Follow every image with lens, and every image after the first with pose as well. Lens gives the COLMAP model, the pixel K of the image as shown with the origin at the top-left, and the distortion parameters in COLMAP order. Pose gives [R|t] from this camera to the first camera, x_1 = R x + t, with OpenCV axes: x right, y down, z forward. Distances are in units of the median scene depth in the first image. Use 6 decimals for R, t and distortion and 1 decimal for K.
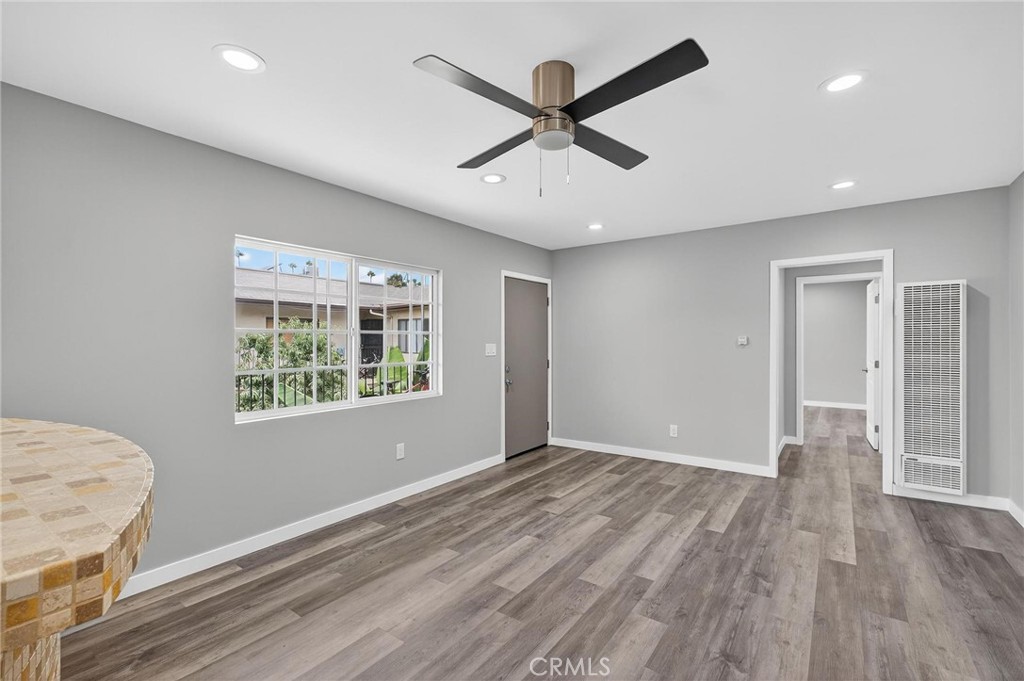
lens RADIAL K [[450.7, 0, 538.5], [0, 450.7, 349.9], [0, 0, 1]] dist [0.010854, -0.000576]
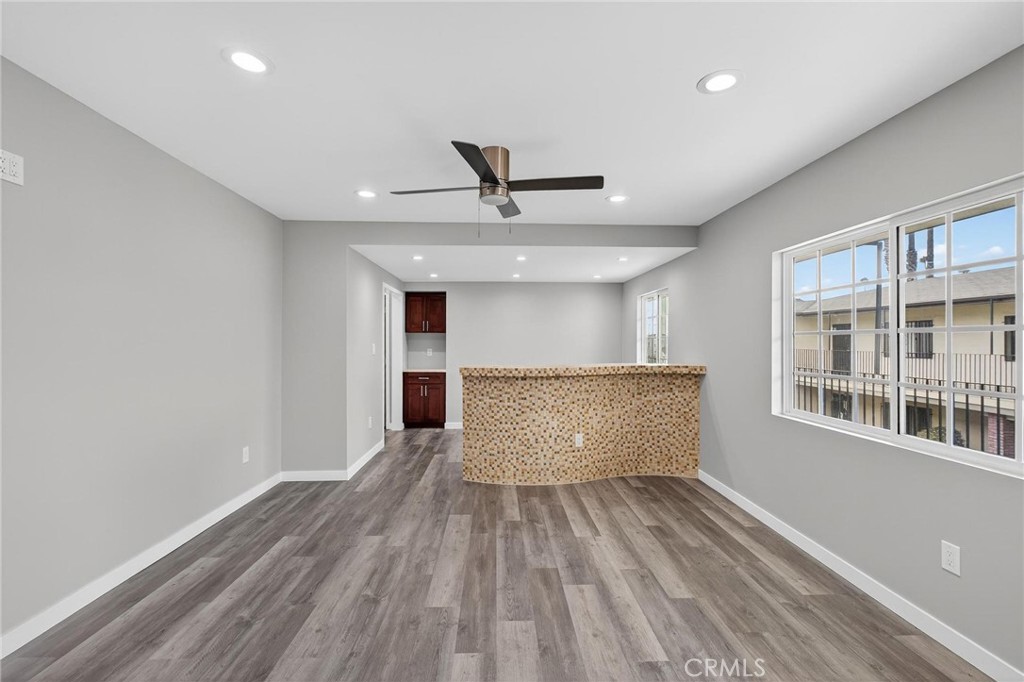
lens RADIAL K [[450.7, 0, 514.2], [0, 450.7, 341.3], [0, 0, 1]] dist [0.010854, -0.000576]
pose [[-0.816006, -0.004869, -0.578023, 0.662811], [-0.012276, 0.999885, 0.008907, -0.044120], [0.577913, 0.014364, -0.815972, 1.784897]]
